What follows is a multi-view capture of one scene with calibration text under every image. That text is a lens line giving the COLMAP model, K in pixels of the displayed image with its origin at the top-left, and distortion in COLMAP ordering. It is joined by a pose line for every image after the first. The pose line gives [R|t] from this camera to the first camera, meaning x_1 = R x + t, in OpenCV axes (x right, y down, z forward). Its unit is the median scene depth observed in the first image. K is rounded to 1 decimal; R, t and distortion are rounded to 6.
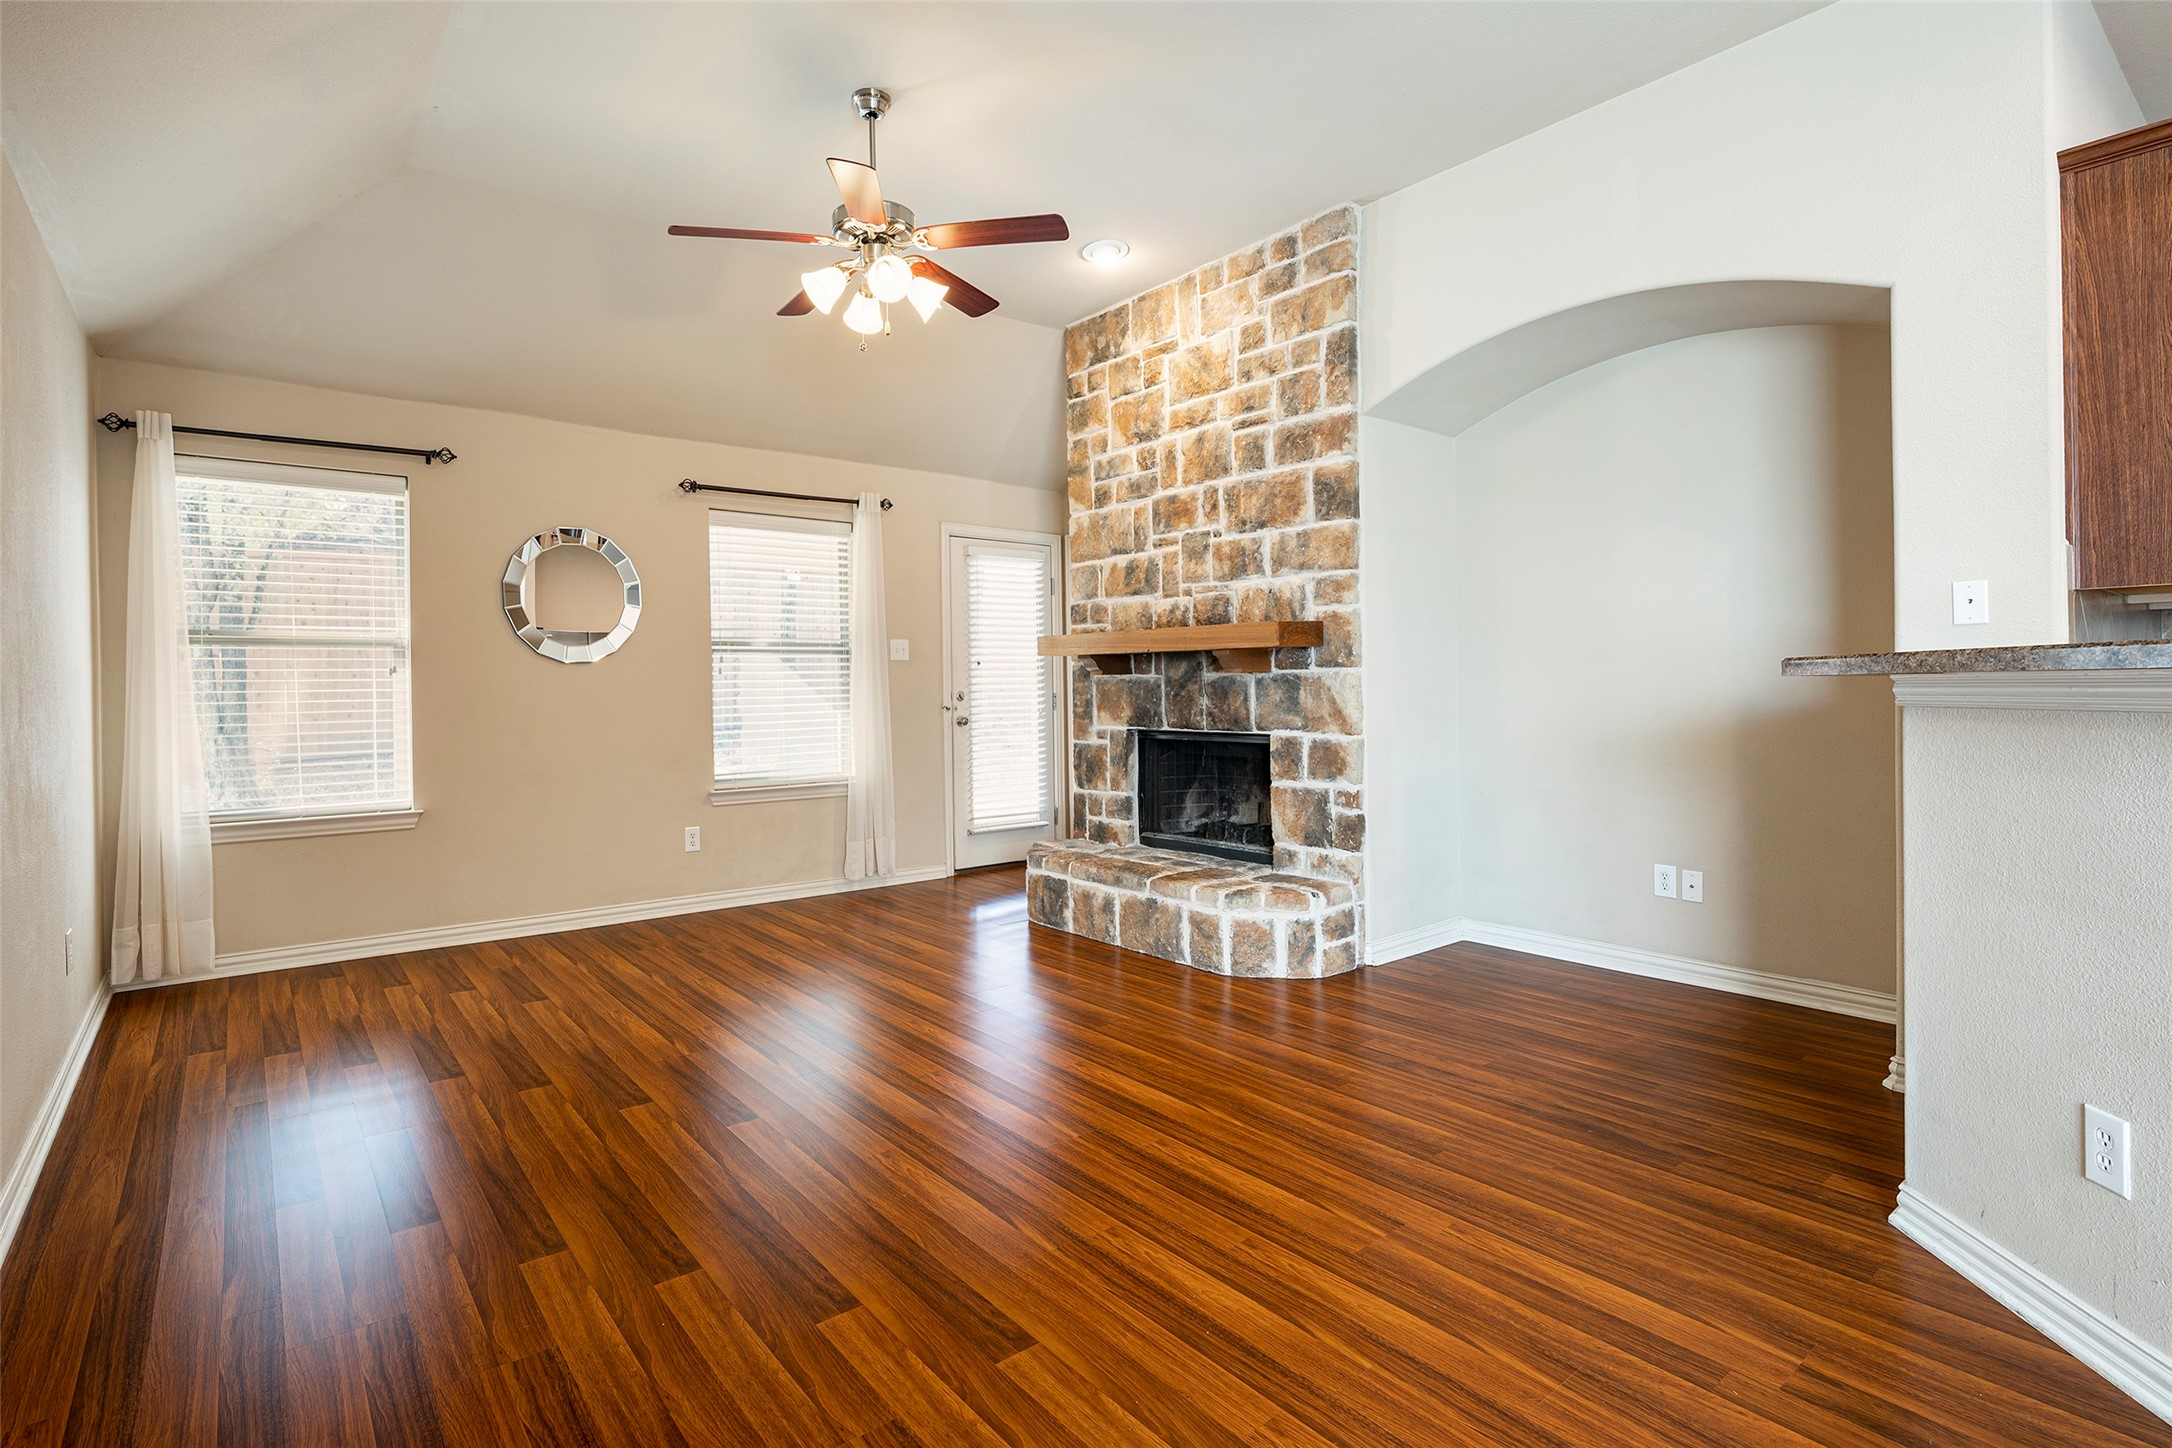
lens RADIAL K [[1089.9, 0, 985.3], [0, 1089.9, 689.1], [0, 0, 1]] dist [-0.004740, -0.000344]
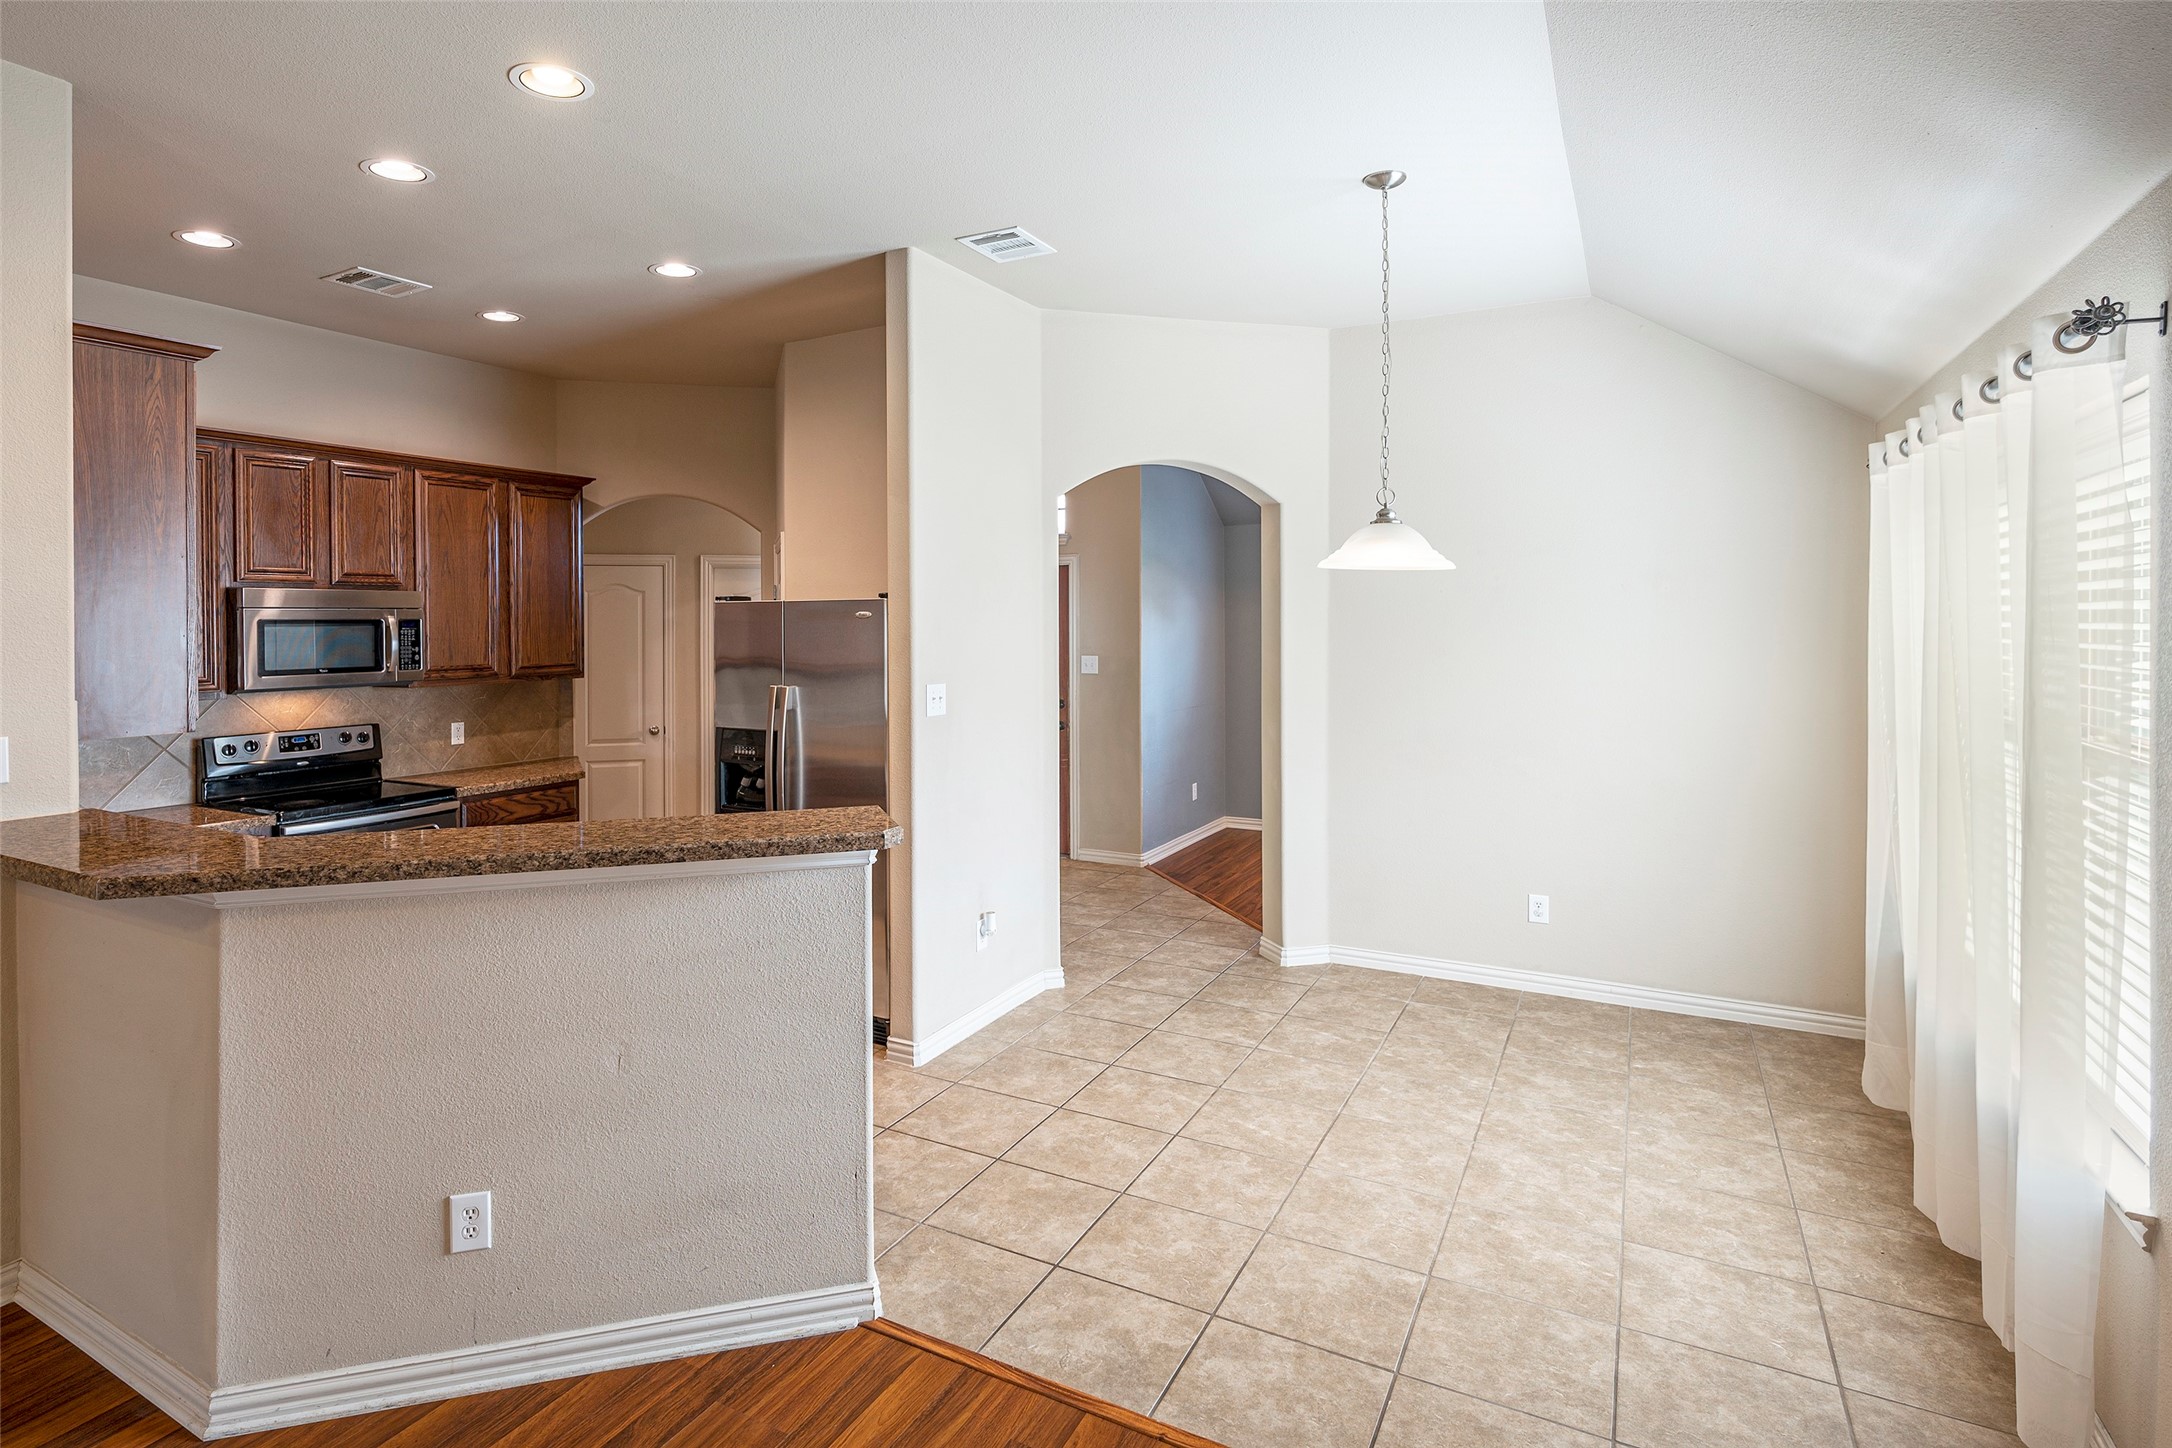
lens RADIAL K [[1089.9, 0, 988.5], [0, 1089.9, 614.5], [0, 0, 1]] dist [-0.004740, -0.000344]
pose [[-0.413982, 0.016777, 0.910130, -0.172689], [0.009146, 0.999856, -0.014270, -0.111994], [-0.910239, 0.002416, -0.414076, 0.368699]]
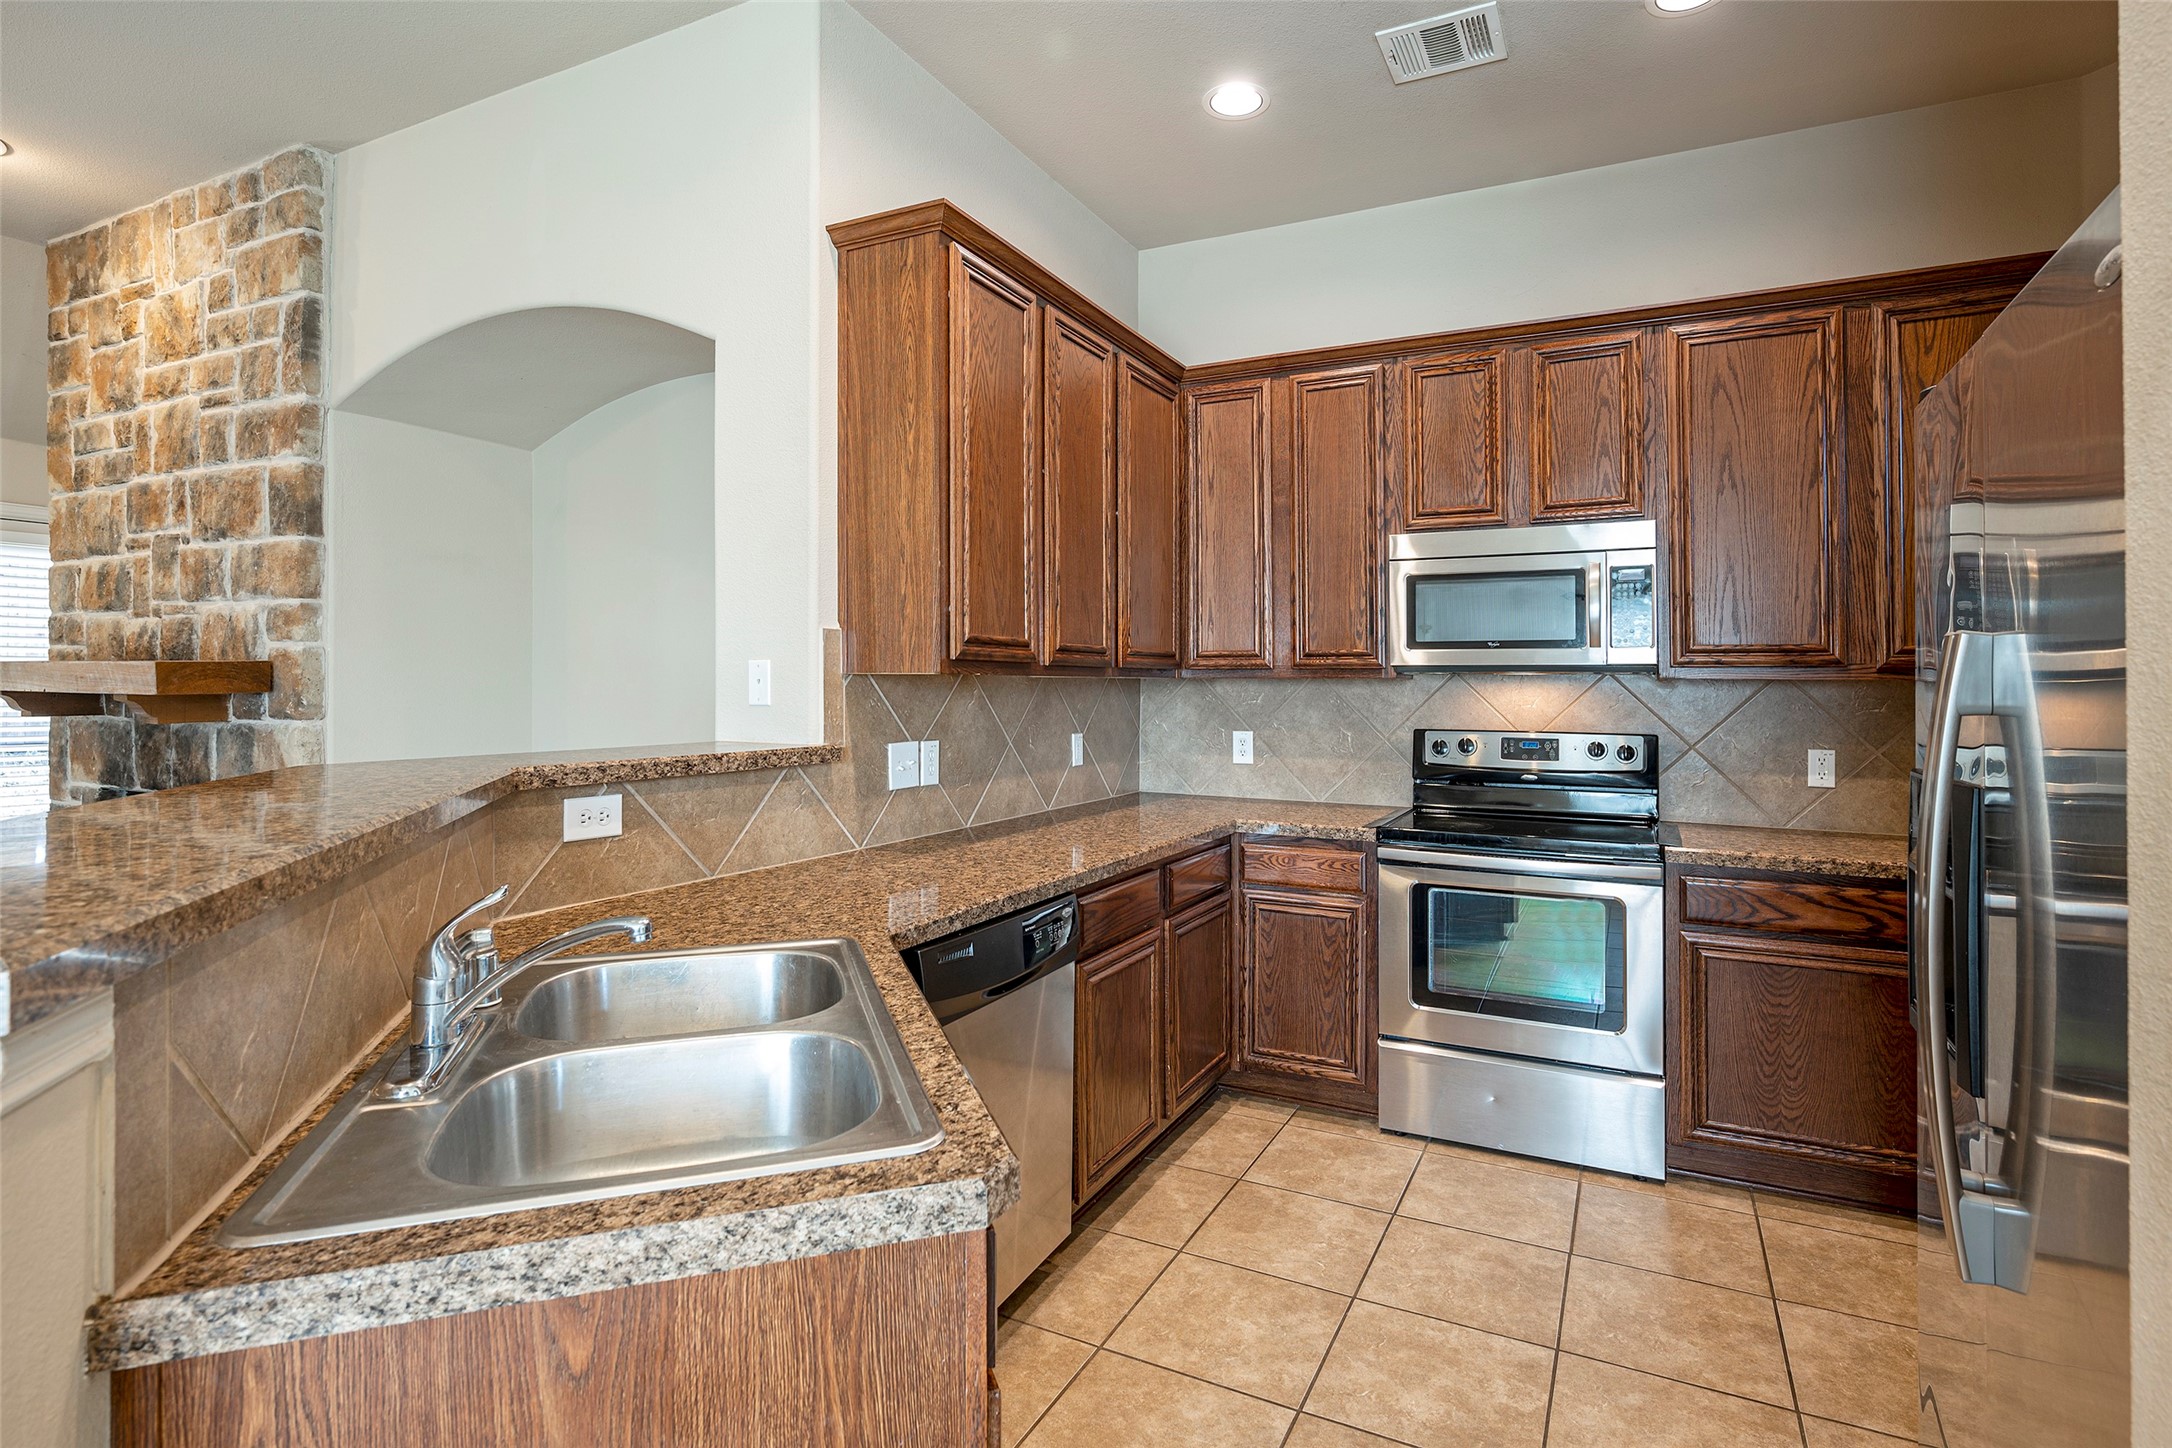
lens RADIAL K [[1089.9, 0, 1091.4], [0, 1089.9, 668.9], [0, 0, 1]] dist [-0.004740, -0.000344]
pose [[0.876417, 0.019399, 0.481162, 0.427720], [-0.012718, 0.999772, -0.017142, -0.047983], [-0.481385, 0.008904, 0.876464, 0.015815]]
